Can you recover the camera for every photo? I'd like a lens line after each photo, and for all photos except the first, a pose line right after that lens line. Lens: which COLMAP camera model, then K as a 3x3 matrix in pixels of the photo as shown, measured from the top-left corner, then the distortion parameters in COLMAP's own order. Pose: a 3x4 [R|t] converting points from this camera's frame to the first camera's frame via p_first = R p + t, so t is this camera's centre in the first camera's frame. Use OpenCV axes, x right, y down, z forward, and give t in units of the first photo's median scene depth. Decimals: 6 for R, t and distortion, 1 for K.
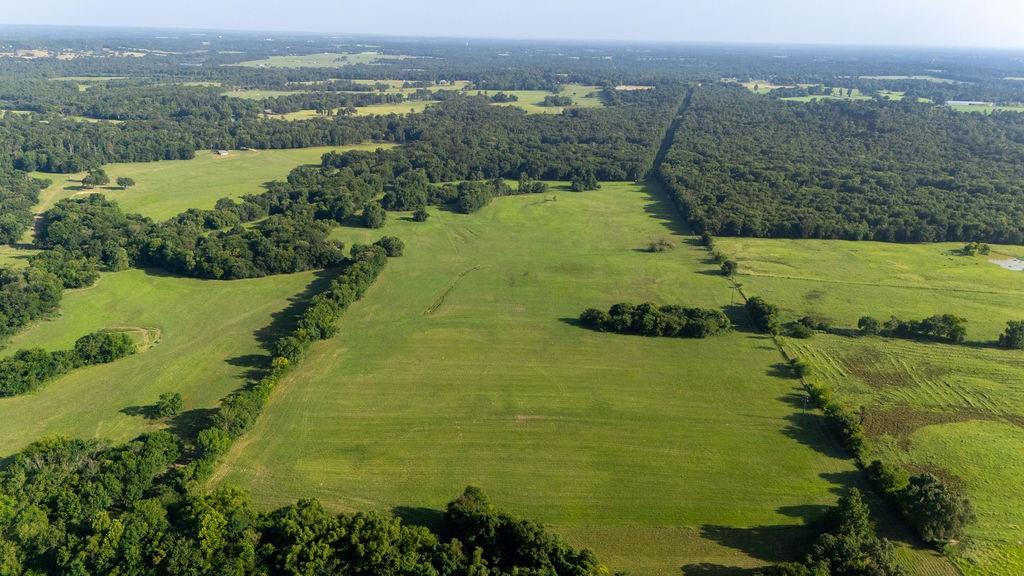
lens RADIAL K [[750.8, 0, 512.1], [0, 750.8, 290.9], [0, 0, 1]] dist [0.080497, -0.080466]
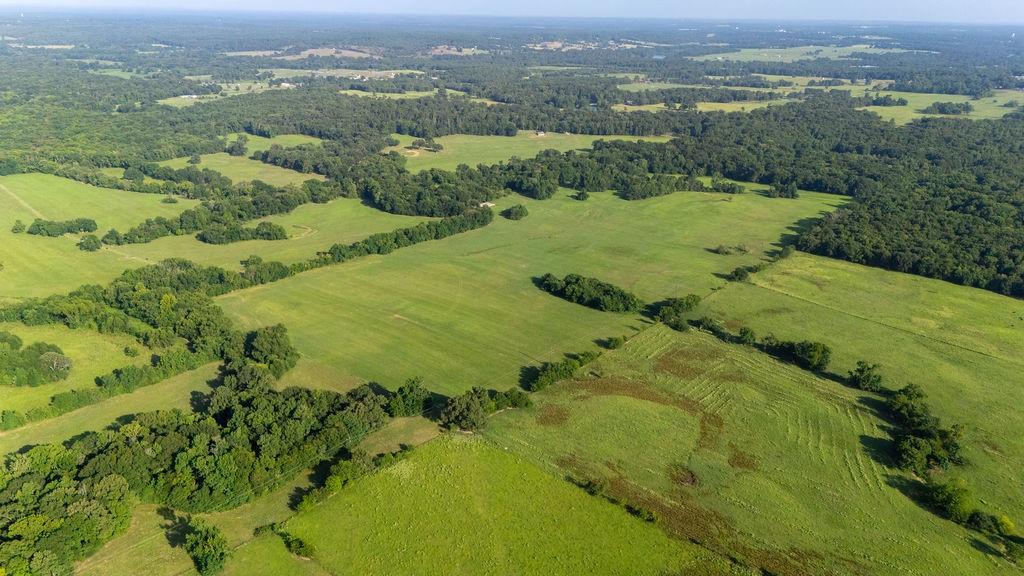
lens RADIAL K [[750.8, 0, 508.7], [0, 750.8, 290.6], [0, 0, 1]] dist [0.080497, -0.080466]
pose [[0.789434, 0.207933, -0.577545, 0.509581], [-0.200554, 0.976614, 0.077477, -0.020367], [0.580149, 0.054665, 0.812674, -0.042966]]
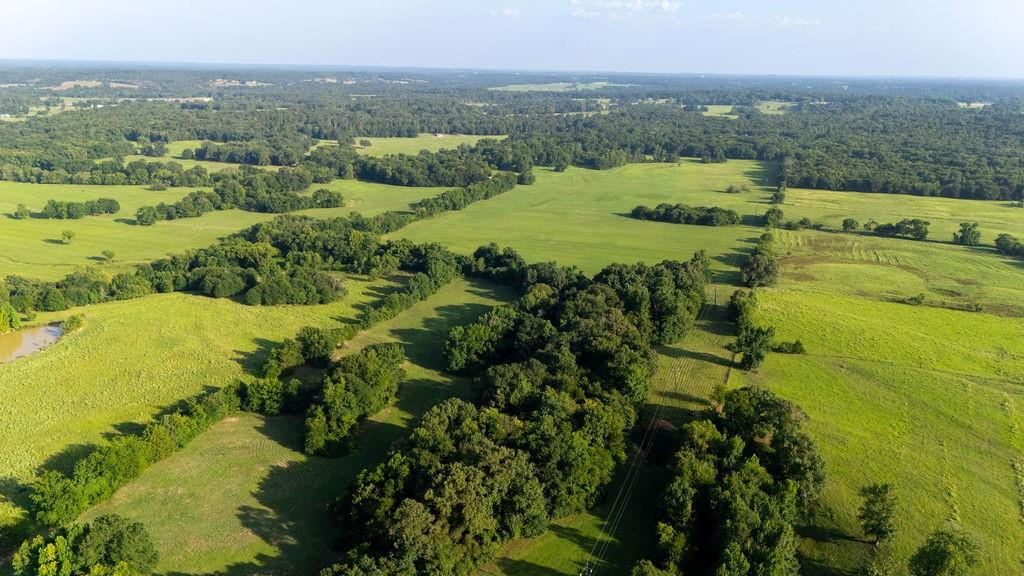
lens RADIAL K [[750.8, 0, 511.7], [0, 750.8, 290.6], [0, 0, 1]] dist [0.080497, -0.080466]
pose [[0.952432, 0.083911, -0.292971, 0.194417], [-0.097533, 0.994712, -0.032174, 0.159899], [0.288722, 0.059218, 0.955580, -0.250950]]
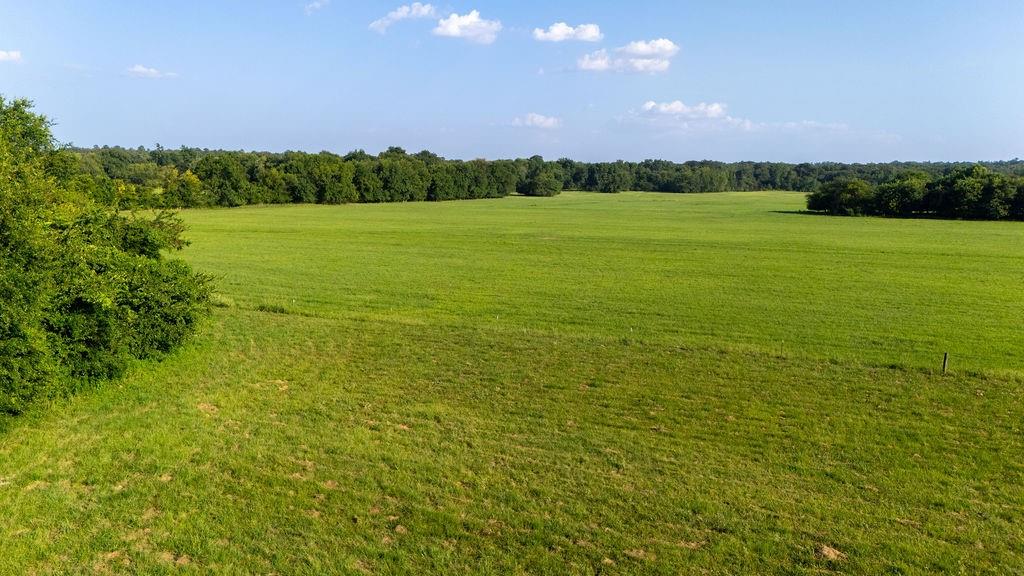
lens RADIAL K [[750.8, 0, 508.7], [0, 750.8, 313.2], [0, 0, 1]] dist [0.080497, -0.080466]
pose [[0.922616, 0.062772, -0.380577, 0.067904], [-0.121222, 0.983864, -0.131597, 0.125156], [0.366175, 0.167548, 0.915338, 0.321349]]
